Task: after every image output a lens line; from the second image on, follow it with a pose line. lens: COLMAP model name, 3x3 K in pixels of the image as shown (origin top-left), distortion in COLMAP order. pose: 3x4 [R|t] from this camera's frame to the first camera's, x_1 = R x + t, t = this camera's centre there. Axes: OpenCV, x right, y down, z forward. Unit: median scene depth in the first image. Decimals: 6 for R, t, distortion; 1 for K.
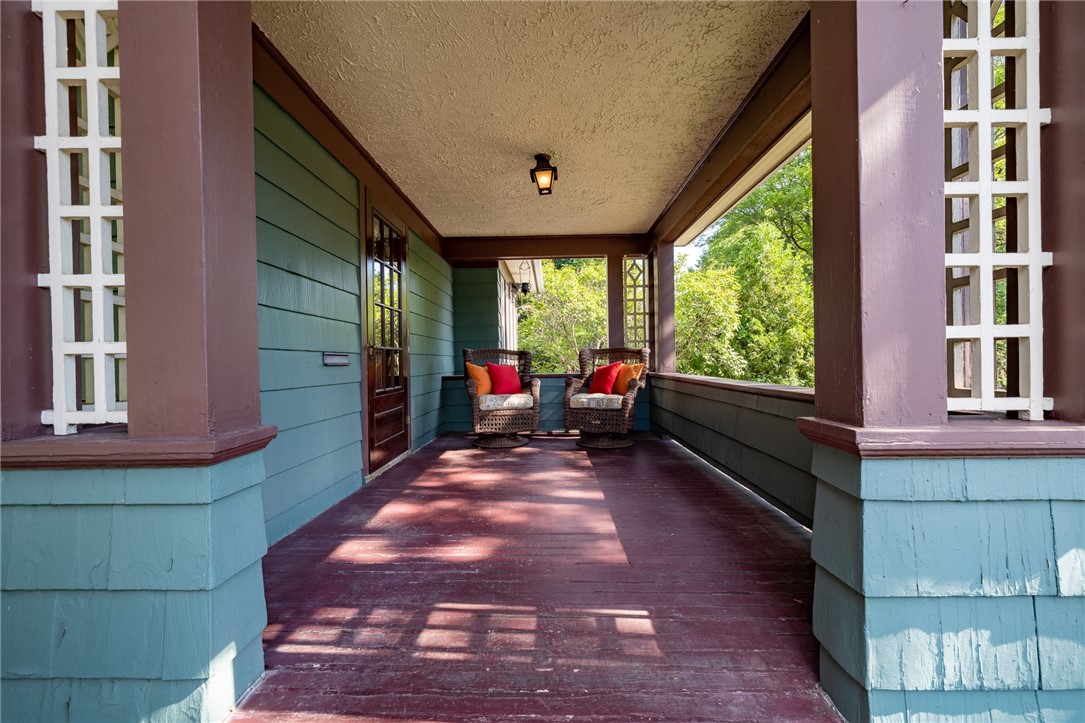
lens RADIAL K [[453.6, 0, 540.6], [0, 453.6, 362.6], [0, 0, 1]] dist [0.001341, 0.000497]
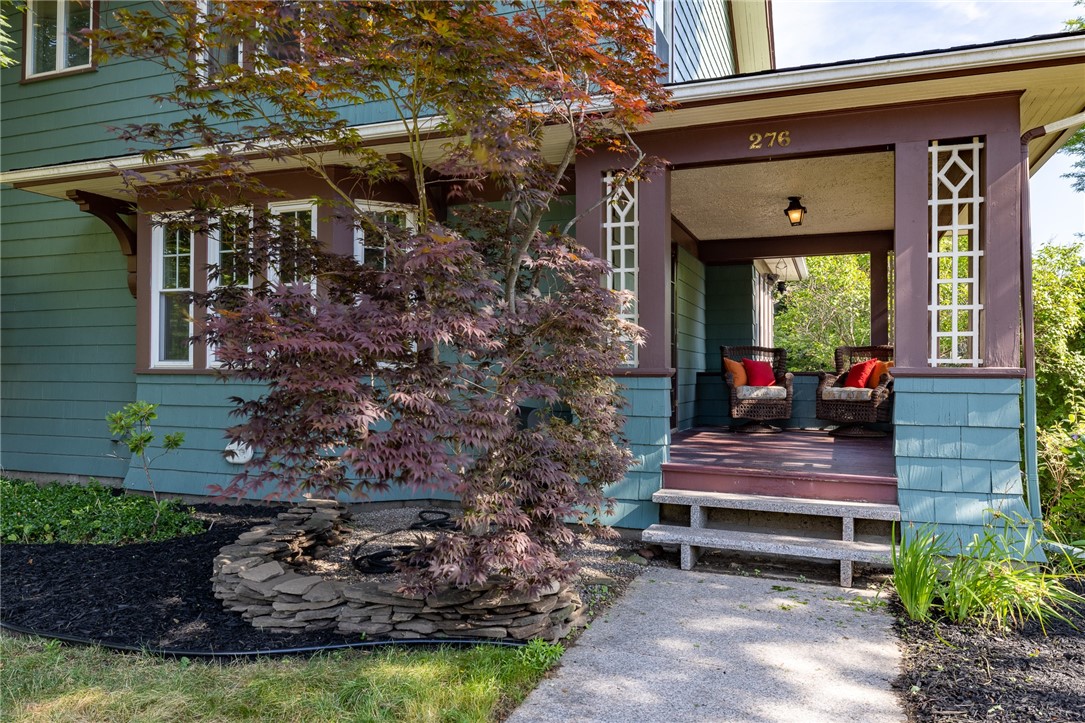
lens RADIAL K [[752.3, 0, 539.1], [0, 752.3, 367.7], [0, 0, 1]] dist [0.035920, -0.002004]
pose [[0.938377, 0.014446, -0.345312, 0.048262], [-0.018137, 0.999808, -0.007460, 0.043818], [0.345138, 0.013263, 0.938458, -0.850012]]
